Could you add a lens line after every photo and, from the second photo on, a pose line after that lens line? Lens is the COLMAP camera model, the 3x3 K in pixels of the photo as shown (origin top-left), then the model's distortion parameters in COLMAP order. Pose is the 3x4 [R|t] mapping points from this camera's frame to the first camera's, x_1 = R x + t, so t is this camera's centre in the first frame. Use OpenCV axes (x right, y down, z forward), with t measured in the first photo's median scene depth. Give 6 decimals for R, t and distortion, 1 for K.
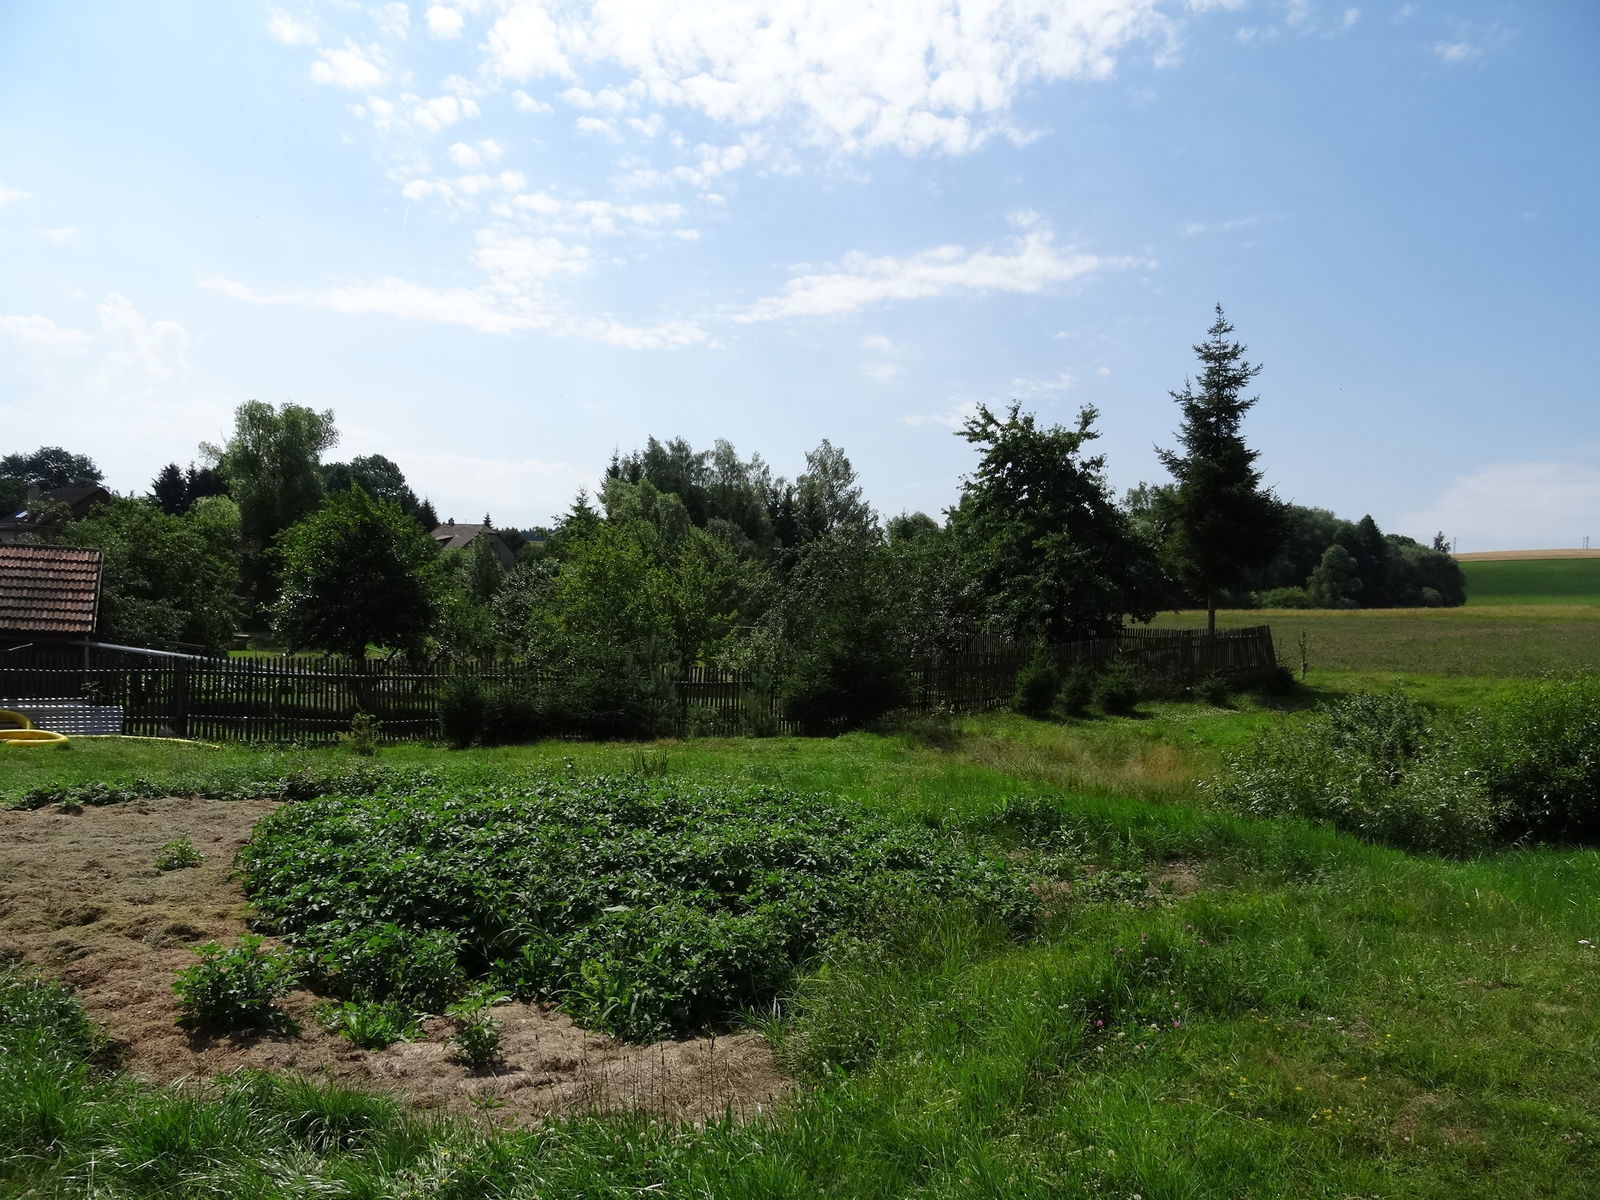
lens RADIAL K [[1139.7, 0, 800.0], [0, 1139.7, 600.0], [0, 0, 1]] dist [0.003269, 0.002930]
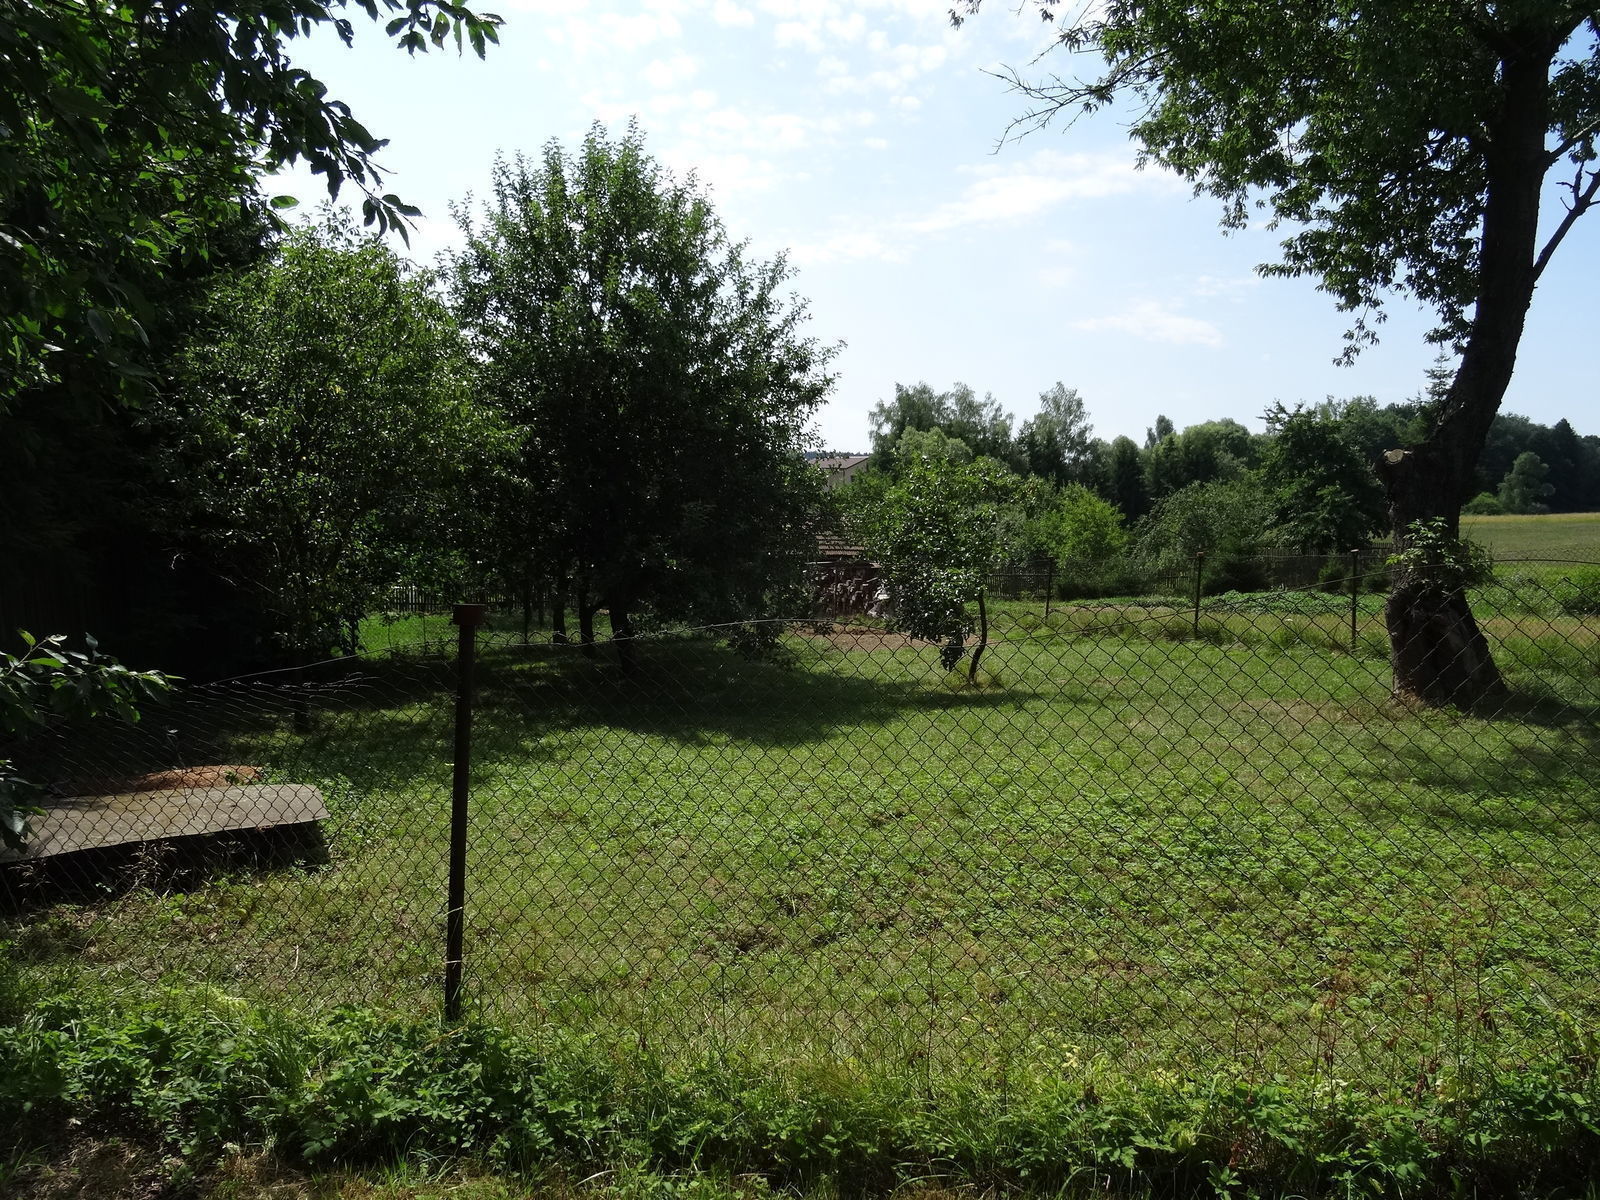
lens RADIAL K [[1141.5, 0, 800.5], [0, 1141.5, 607.7], [0, 0, 1]] dist [0.001212, -0.005504]
pose [[0.991448, -0.013422, -0.129807, -0.081782], [0.023914, 0.996539, 0.079608, -0.008500], [0.128289, -0.082032, 0.988338, -0.186473]]
